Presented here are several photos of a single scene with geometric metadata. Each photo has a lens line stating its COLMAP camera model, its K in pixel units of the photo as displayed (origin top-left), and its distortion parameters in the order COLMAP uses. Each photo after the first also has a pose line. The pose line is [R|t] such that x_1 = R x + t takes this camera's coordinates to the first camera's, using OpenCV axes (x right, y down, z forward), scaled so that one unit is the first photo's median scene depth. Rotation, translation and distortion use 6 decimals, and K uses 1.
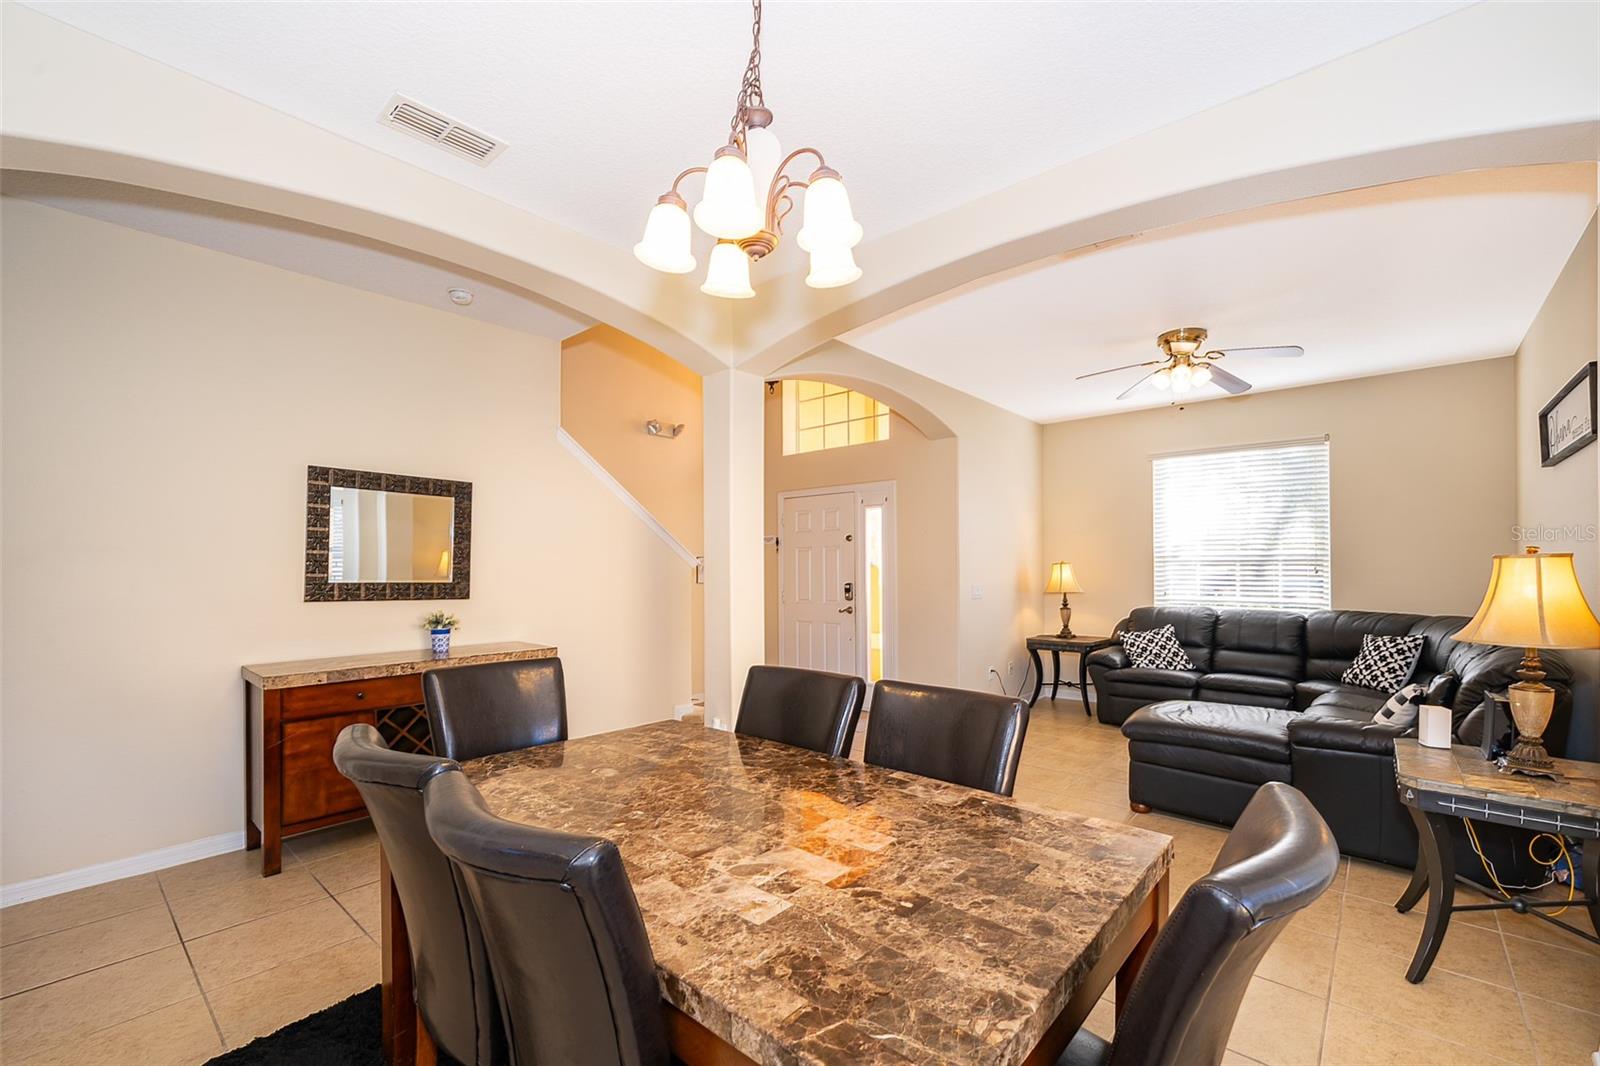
lens RADIAL K [[672.0, 0, 790.3], [0, 672.0, 537.1], [0, 0, 1]] dist [-0.001515, -0.000030]
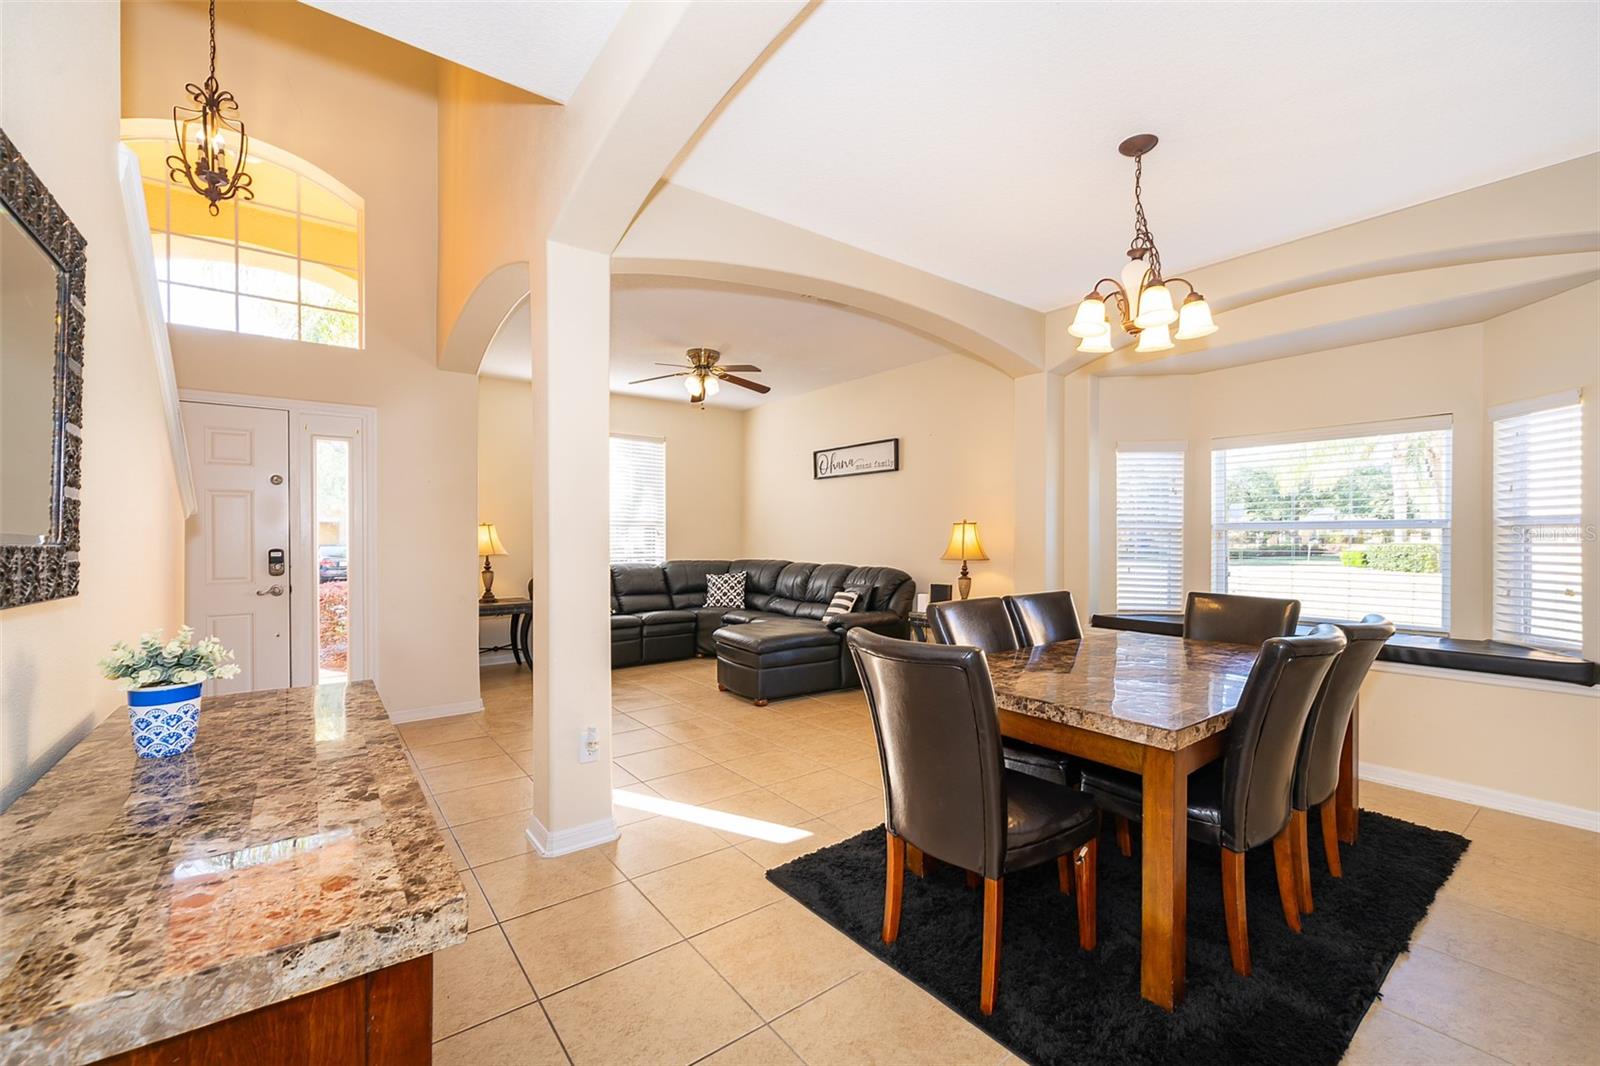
lens RADIAL K [[672.0, 0, 790.3], [0, 672.0, 537.1], [0, 0, 1]] dist [-0.001515, -0.000030]
pose [[0.198286, 0.001343, 0.980143, -0.525158], [-0.044732, 0.998969, 0.007681, 0.034101], [-0.979123, -0.045367, 0.198141, 0.446214]]
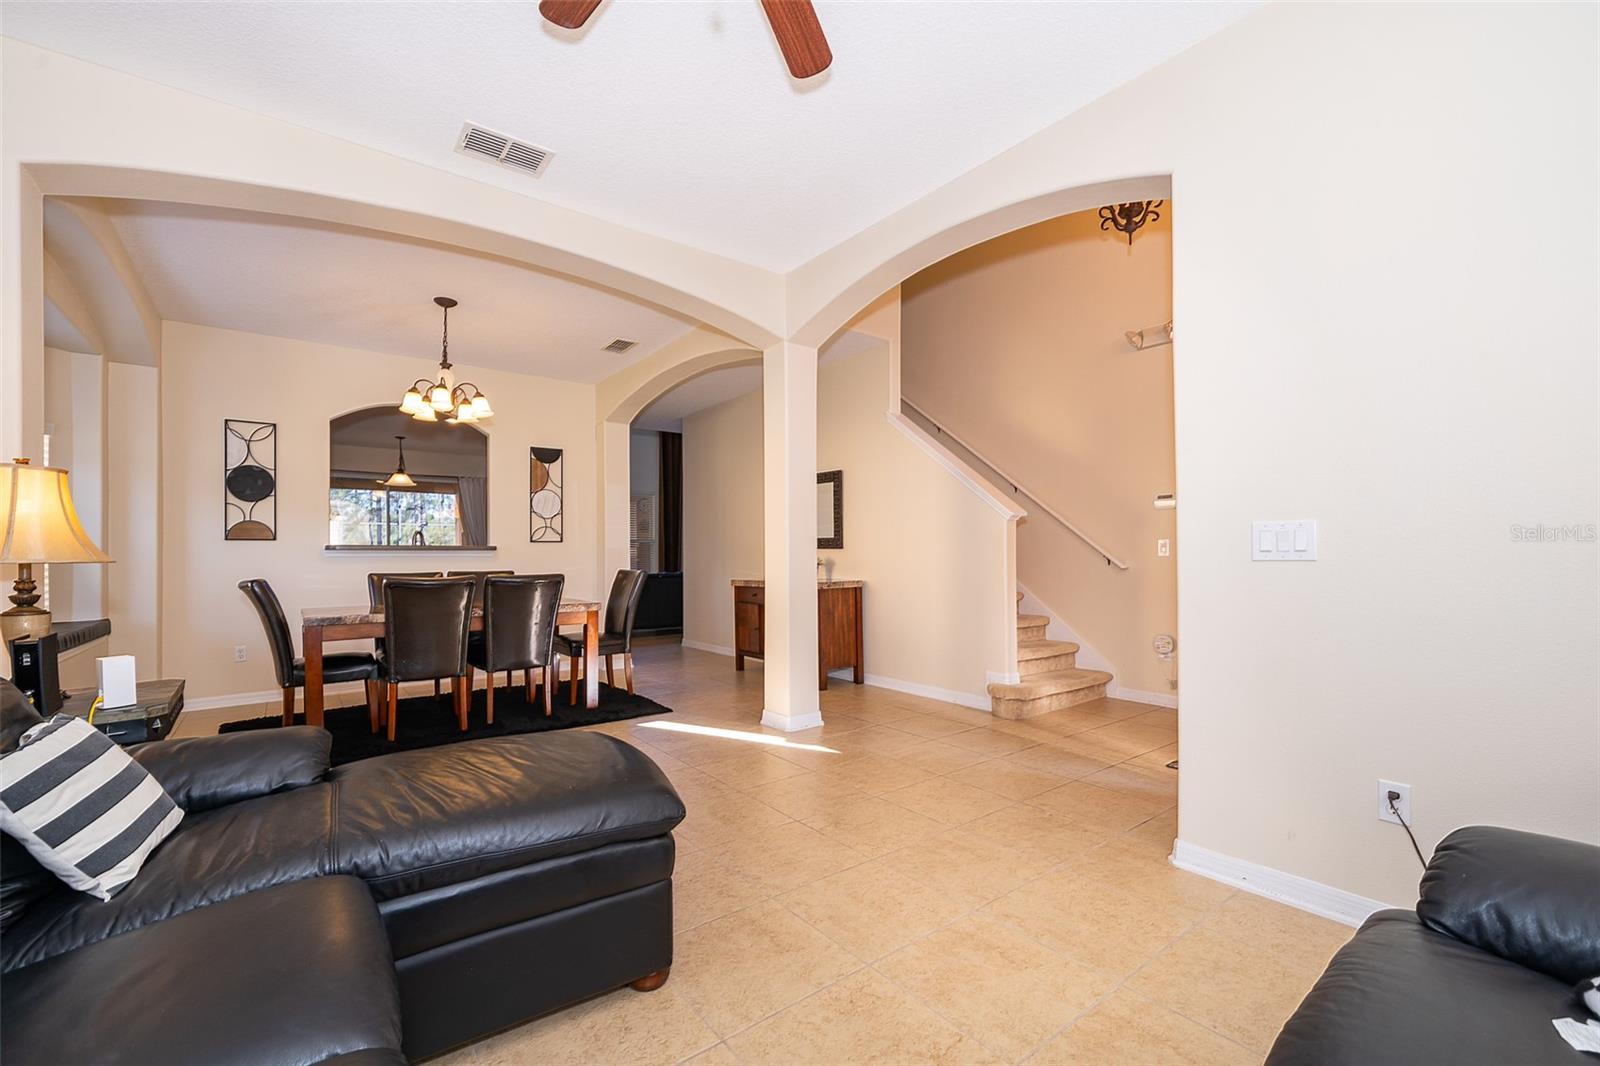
lens RADIAL K [[662.7, 0, 797.8], [0, 662.7, 535.5], [0, 0, 1]] dist [0.000302, 0.000344]
pose [[-0.184764, -0.027439, -0.982400, 0.702119], [0.052721, 0.997894, -0.037787, 0.081413], [0.981368, -0.058775, -0.182928, 0.855648]]
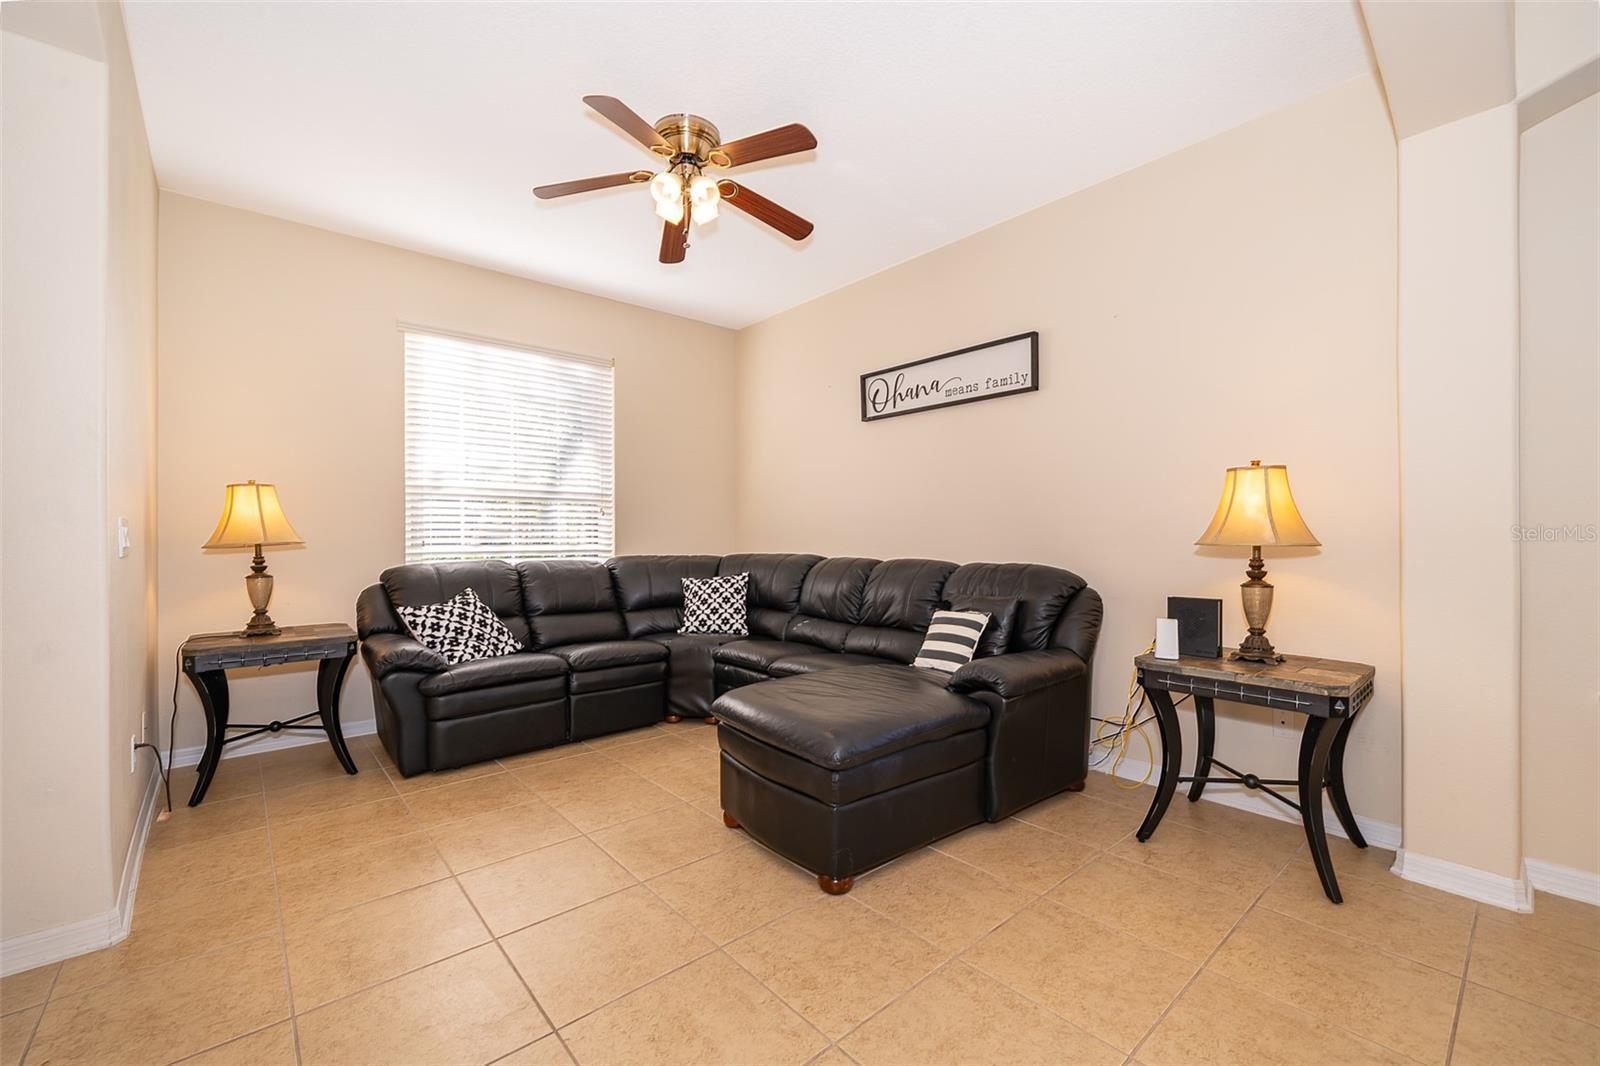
lens RADIAL K [[662.7, 0, 797.8], [0, 662.7, 535.5], [0, 0, 1]] dist [0.000302, 0.000344]
pose [[0.121347, 0.004946, 0.992598, -0.034710], [-0.043492, 0.999054, 0.000339, 0.067770], [-0.991657, -0.043211, 0.121447, 0.634592]]
